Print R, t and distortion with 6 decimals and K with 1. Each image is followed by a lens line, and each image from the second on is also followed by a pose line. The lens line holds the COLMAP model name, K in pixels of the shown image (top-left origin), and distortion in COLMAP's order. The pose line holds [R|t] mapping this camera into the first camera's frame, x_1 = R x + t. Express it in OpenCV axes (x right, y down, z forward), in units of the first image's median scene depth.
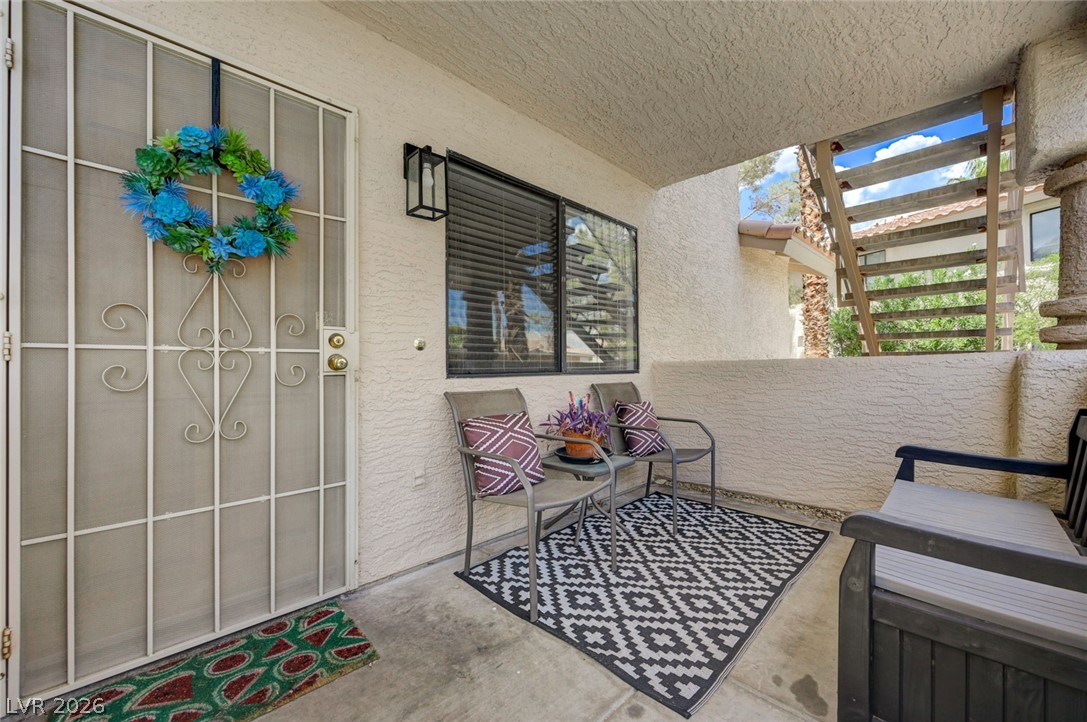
lens RADIAL K [[413.6, 0, 544.4], [0, 413.6, 365.2], [0, 0, 1]] dist [-0.001442, -0.000155]
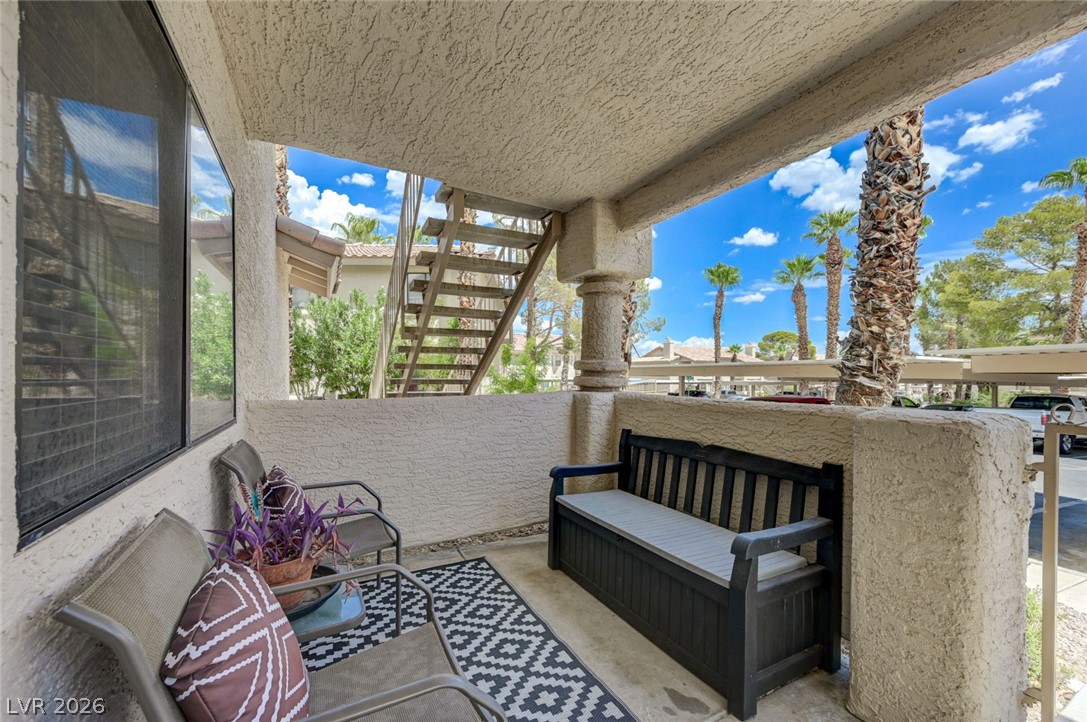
lens RADIAL K [[434.2, 0, 530.3], [0, 434.2, 376.6], [0, 0, 1]] dist [-0.000243, 0.000324]
pose [[0.310780, -0.001832, 0.950480, -0.389655], [-0.005440, 0.999978, 0.003706, -0.084540], [-0.950466, -0.006323, 0.310763, 0.580545]]
